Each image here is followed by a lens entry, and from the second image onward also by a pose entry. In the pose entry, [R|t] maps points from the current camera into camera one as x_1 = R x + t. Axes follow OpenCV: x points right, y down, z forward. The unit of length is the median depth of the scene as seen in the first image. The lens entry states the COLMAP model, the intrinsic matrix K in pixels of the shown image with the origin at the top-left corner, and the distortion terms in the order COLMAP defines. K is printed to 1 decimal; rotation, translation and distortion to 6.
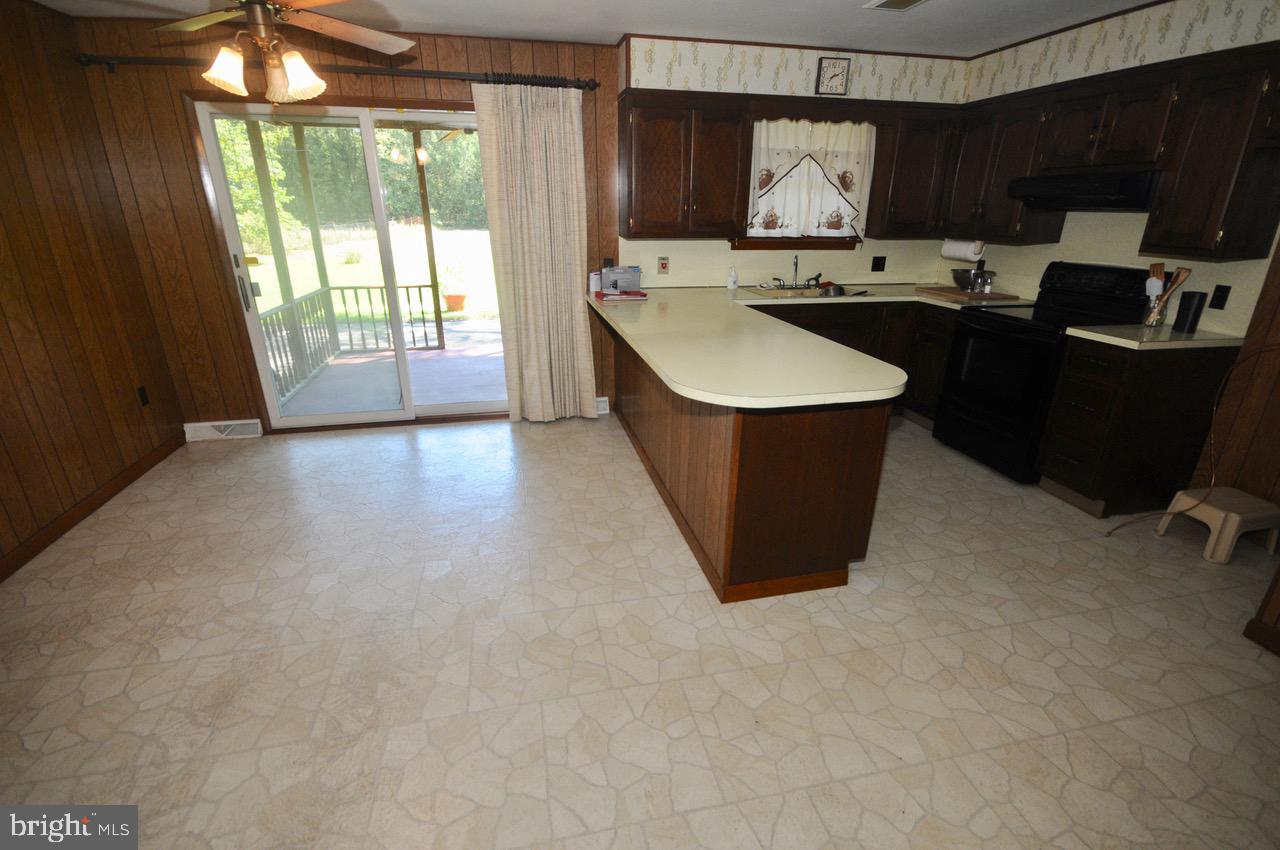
lens RADIAL K [[570.6, 0, 655.4], [0, 570.6, 431.9], [0, 0, 1]] dist [0.006427, -0.010083]
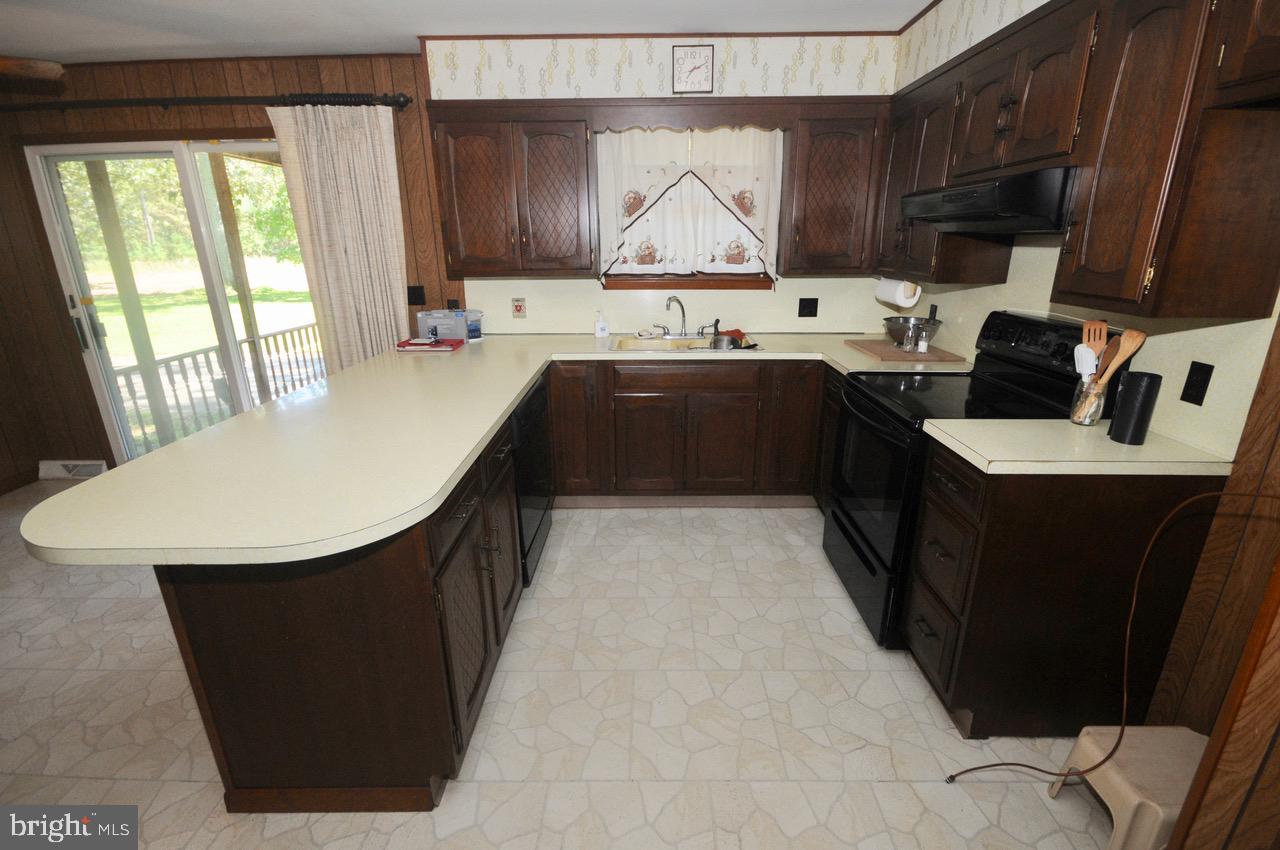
lens RADIAL K [[570.6, 0, 660.6], [0, 570.6, 434.9], [0, 0, 1]] dist [0.006427, -0.010083]
pose [[0.974828, 0.058729, -0.215086, 0.463959], [-0.068265, 0.996974, -0.037176, -0.099963], [0.212252, 0.050923, 0.975887, 0.265065]]
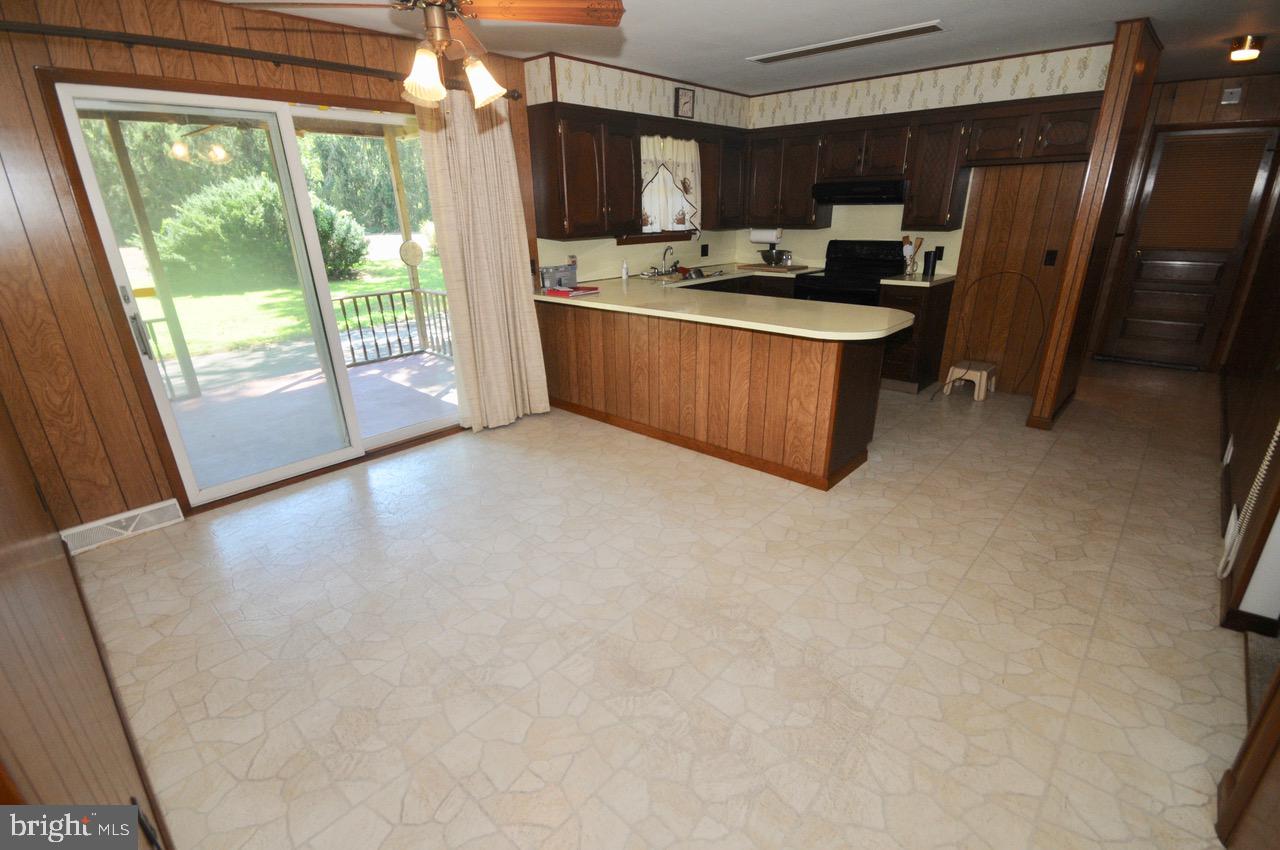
lens RADIAL K [[570.6, 0, 641.8], [0, 570.6, 429.9], [0, 0, 1]] dist [0.006427, -0.010083]
pose [[0.826112, -0.222507, 0.517716, -0.582069], [0.225321, 0.972530, 0.058439, -0.016875], [-0.516497, 0.068375, 0.853555, 0.022888]]
